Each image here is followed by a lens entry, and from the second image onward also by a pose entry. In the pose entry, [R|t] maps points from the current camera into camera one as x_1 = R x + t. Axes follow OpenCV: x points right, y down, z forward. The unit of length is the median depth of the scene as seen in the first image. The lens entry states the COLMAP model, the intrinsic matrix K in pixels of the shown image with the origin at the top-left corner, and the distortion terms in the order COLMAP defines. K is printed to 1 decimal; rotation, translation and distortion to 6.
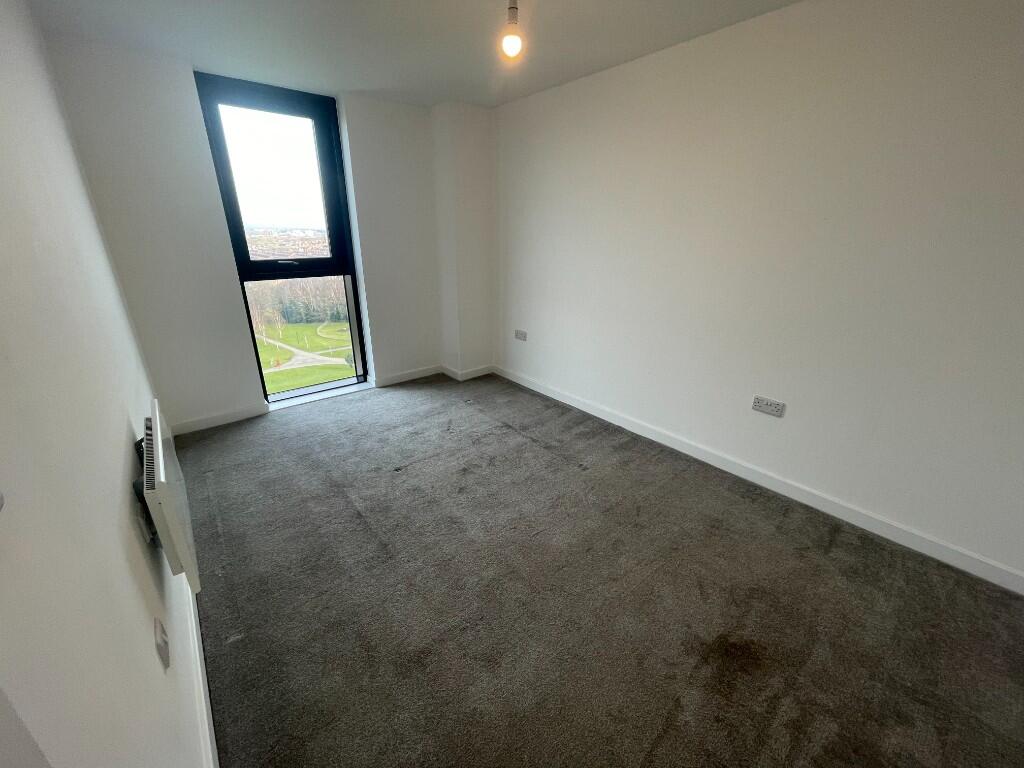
lens RADIAL K [[408.8, 0, 506.9], [0, 408.8, 387.4], [0, 0, 1]] dist [-0.001266, 0.000151]
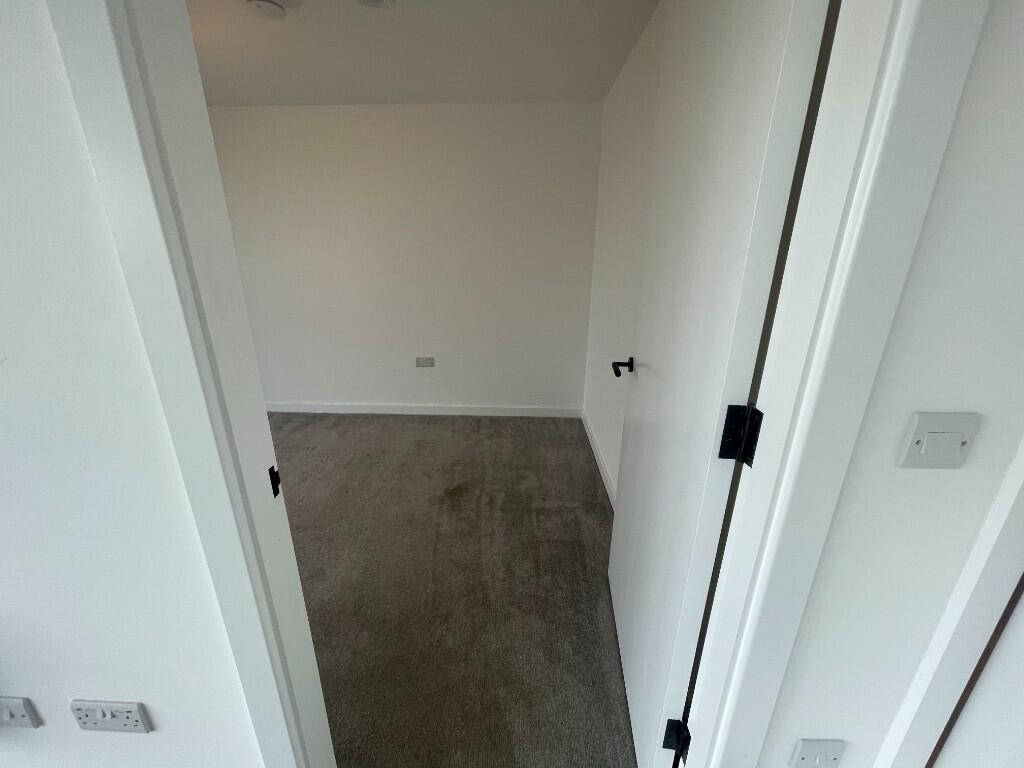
lens RADIAL K [[408.8, 0, 512.6], [0, 408.8, 385.3], [0, 0, 1]] dist [-0.001266, 0.000151]
pose [[0.651058, -0.246448, 0.717904, -0.316120], [0.273228, 0.958511, 0.081258, 0.116334], [-0.708145, 0.143248, 0.691383, -0.327620]]
